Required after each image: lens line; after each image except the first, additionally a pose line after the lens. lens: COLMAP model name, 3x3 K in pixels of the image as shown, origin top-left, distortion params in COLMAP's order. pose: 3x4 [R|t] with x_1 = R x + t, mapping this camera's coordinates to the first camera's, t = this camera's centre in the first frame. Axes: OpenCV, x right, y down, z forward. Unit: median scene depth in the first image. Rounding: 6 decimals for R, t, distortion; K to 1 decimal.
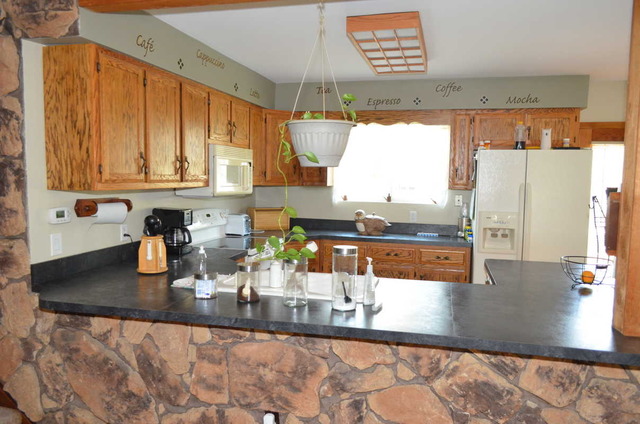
lens RADIAL K [[492.0, 0, 319.6], [0, 492.0, 212.2], [0, 0, 1]] dist [0.009886, 0.007448]
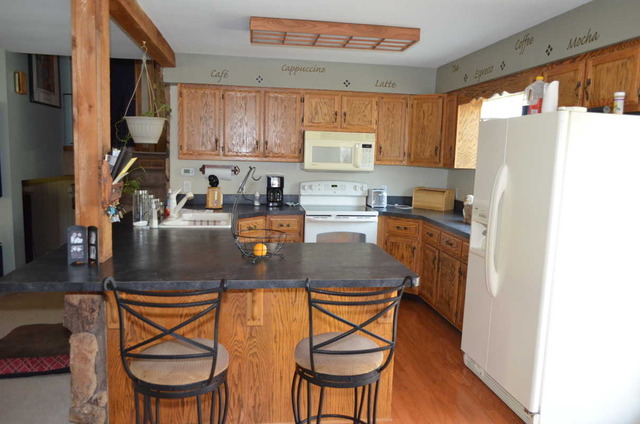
lens RADIAL K [[492.0, 0, 319.2], [0, 492.0, 213.4], [0, 0, 1]] dist [0.009886, 0.007448]
pose [[0.384107, 0.109214, -0.916806, 1.304348], [-0.092952, 0.992509, 0.079289, -0.028521], [0.918598, 0.054763, 0.391381, 0.631599]]
